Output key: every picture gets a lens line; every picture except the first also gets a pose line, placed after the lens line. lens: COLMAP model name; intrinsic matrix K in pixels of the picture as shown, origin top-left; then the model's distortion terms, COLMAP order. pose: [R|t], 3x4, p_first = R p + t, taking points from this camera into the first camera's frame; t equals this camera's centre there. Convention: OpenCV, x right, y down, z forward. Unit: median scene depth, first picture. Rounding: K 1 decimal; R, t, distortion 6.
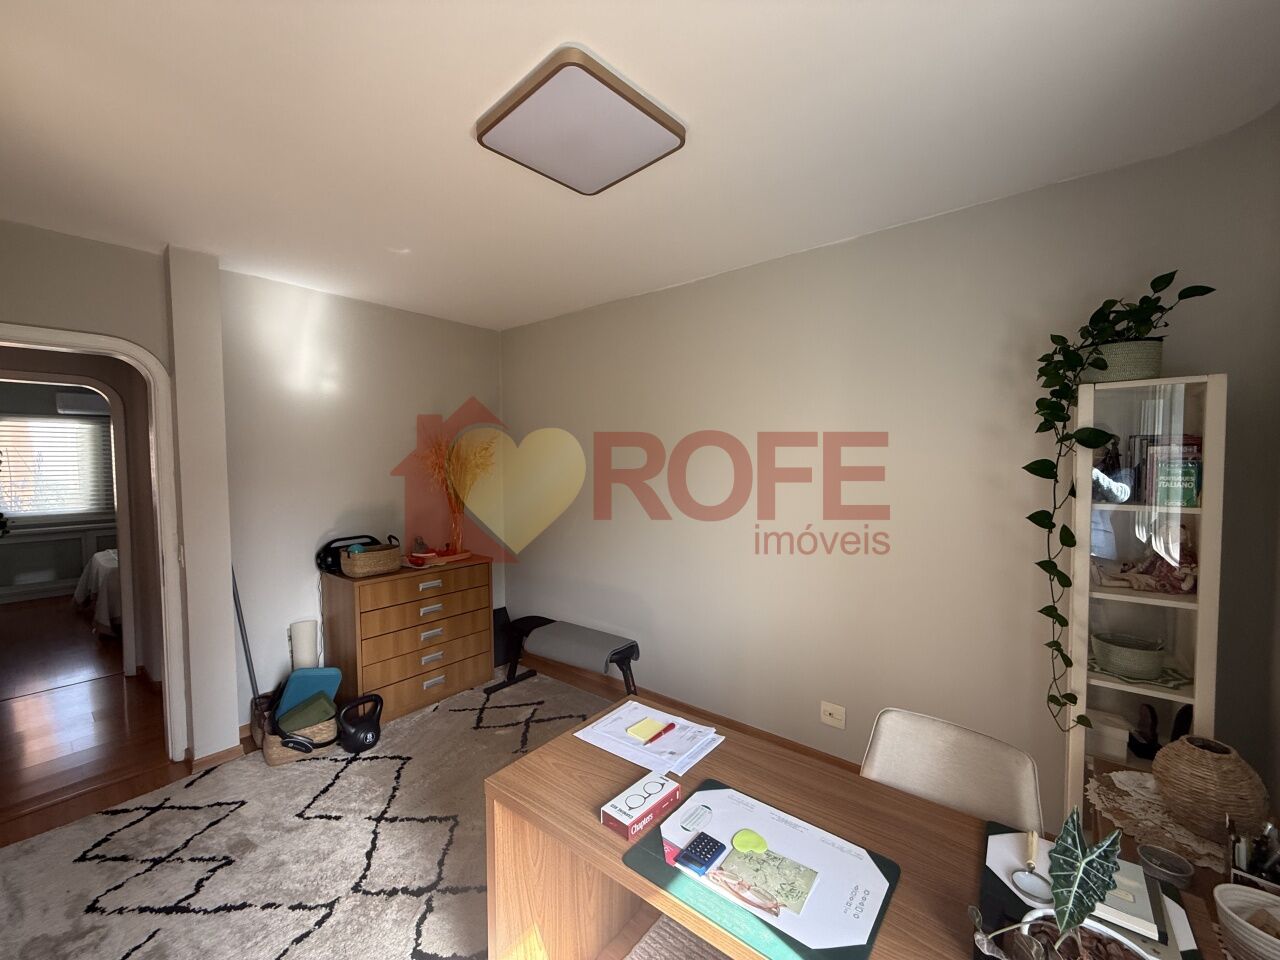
lens RADIAL K [[506.9, 0, 642.2], [0, 506.9, 479.9], [0, 0, 1]] dist [-0.000403, 0.000248]
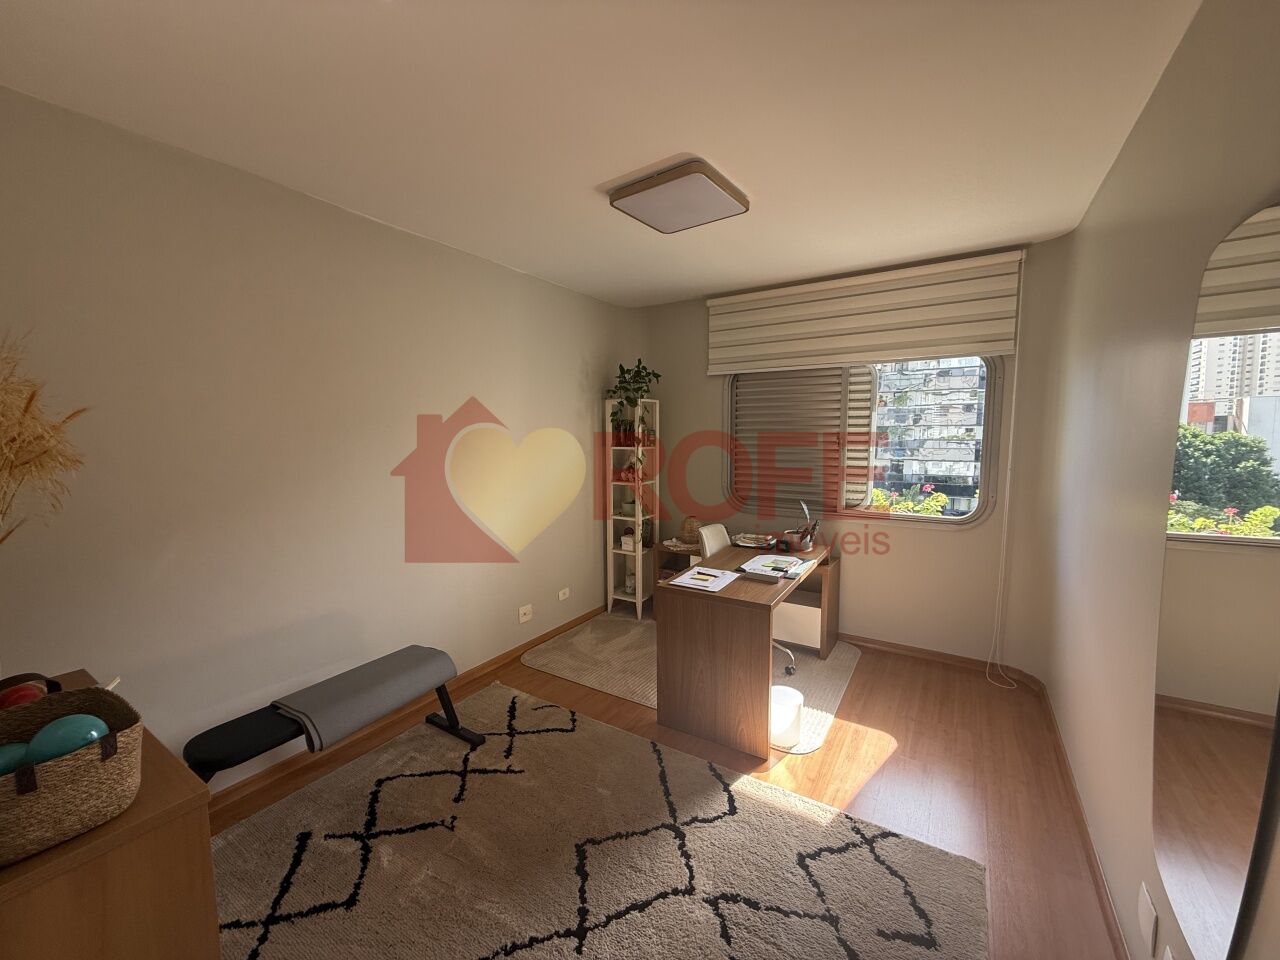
lens RADIAL K [[506.9, 0, 640.1], [0, 506.9, 481.4], [0, 0, 1]] dist [-0.000403, 0.000248]
pose [[-0.117581, -0.085726, 0.989356, -1.356136], [0.044876, 0.994791, 0.091531, -0.011445], [-0.992049, 0.055161, -0.113121, 1.121964]]
